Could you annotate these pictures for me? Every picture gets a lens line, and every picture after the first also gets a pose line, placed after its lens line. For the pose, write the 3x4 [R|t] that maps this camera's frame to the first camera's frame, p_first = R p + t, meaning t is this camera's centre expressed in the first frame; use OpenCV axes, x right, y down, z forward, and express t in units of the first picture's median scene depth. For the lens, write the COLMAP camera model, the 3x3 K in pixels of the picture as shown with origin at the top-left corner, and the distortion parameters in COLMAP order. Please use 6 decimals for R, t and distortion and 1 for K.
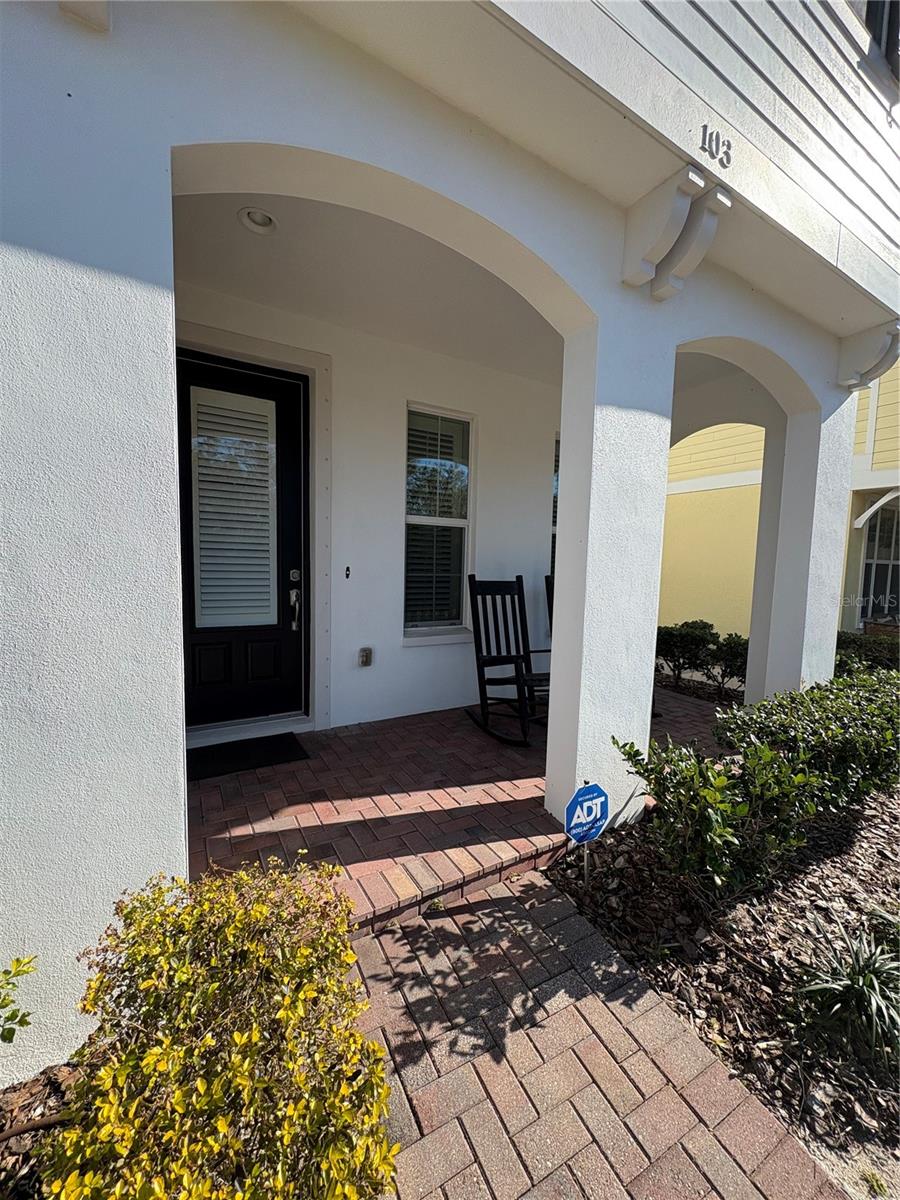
lens RADIAL K [[477.9, 0, 452.5], [0, 477.9, 605.5], [0, 0, 1]] dist [0.000328, 0.000082]
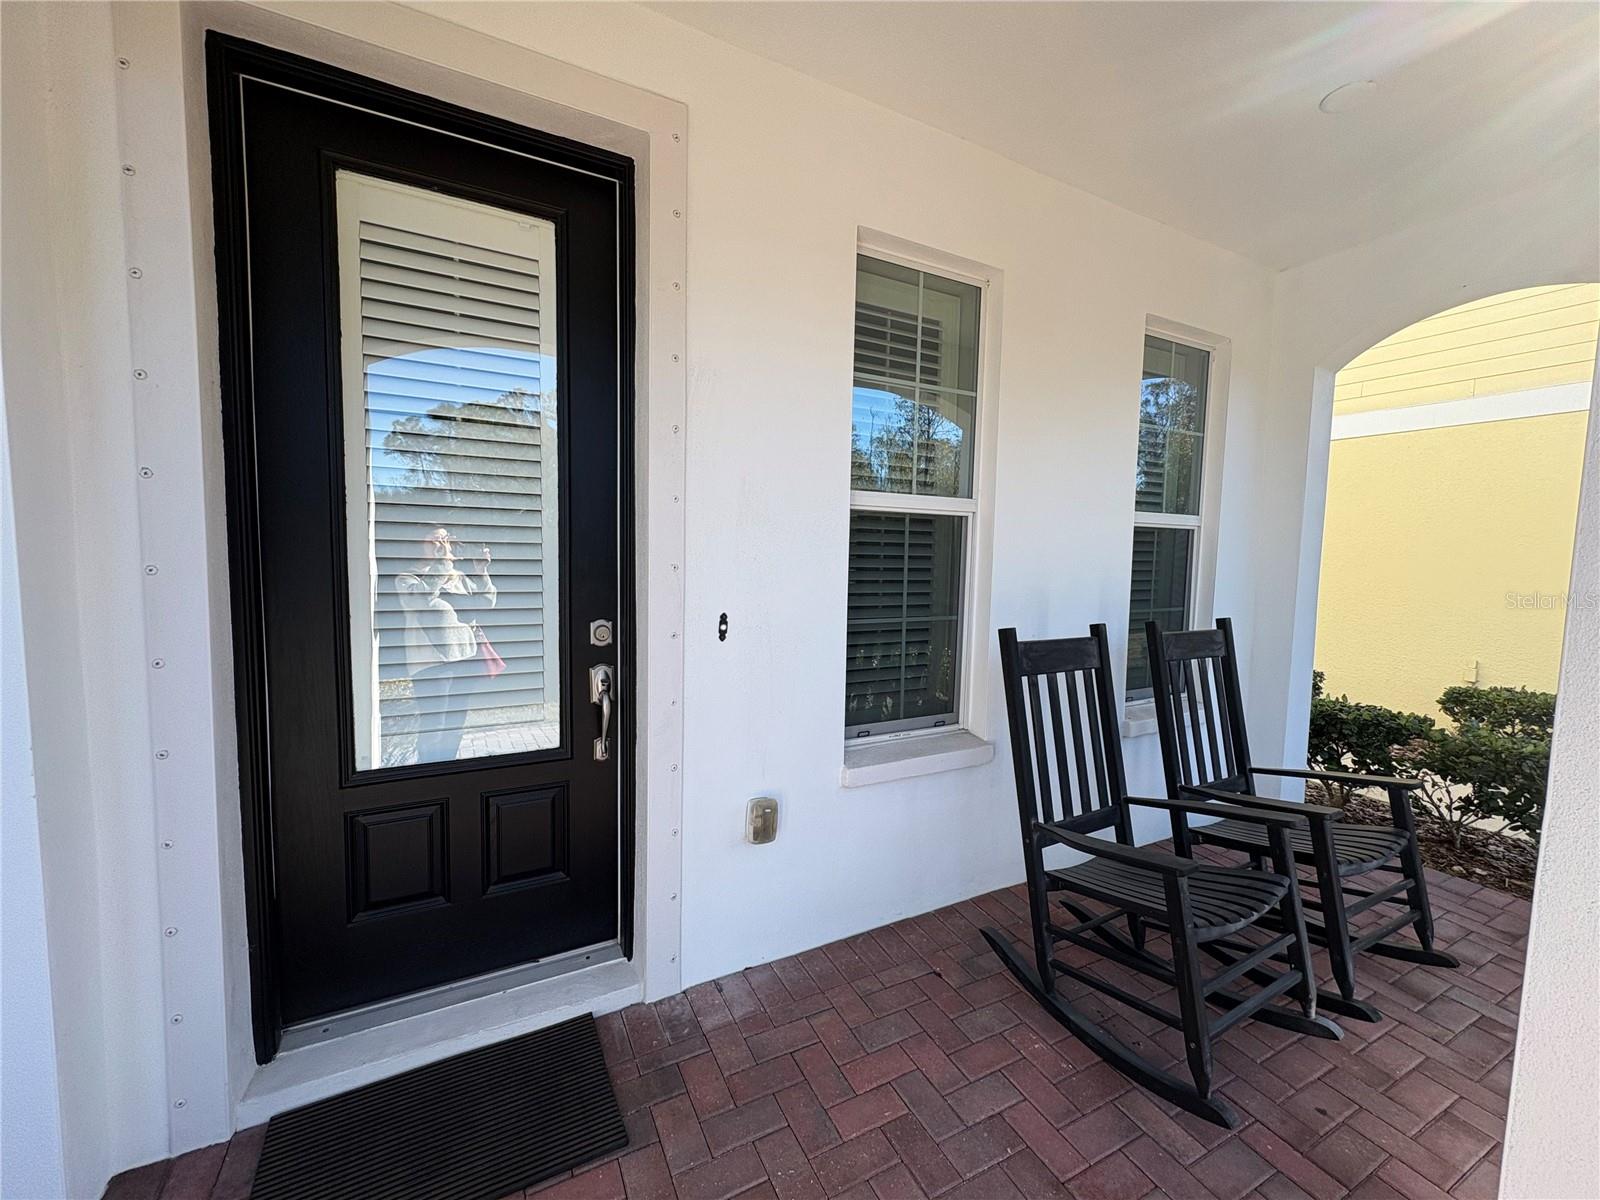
lens RADIAL K [[637.2, 0, 800.1], [0, 637.2, 601.0], [0, 0, 1]] dist [0.000328, 0.000082]
pose [[0.998909, 0.002032, -0.046655, -0.126324], [-0.002325, 0.999978, -0.006214, -0.090490], [0.046641, 0.006316, 0.998892, 0.442353]]
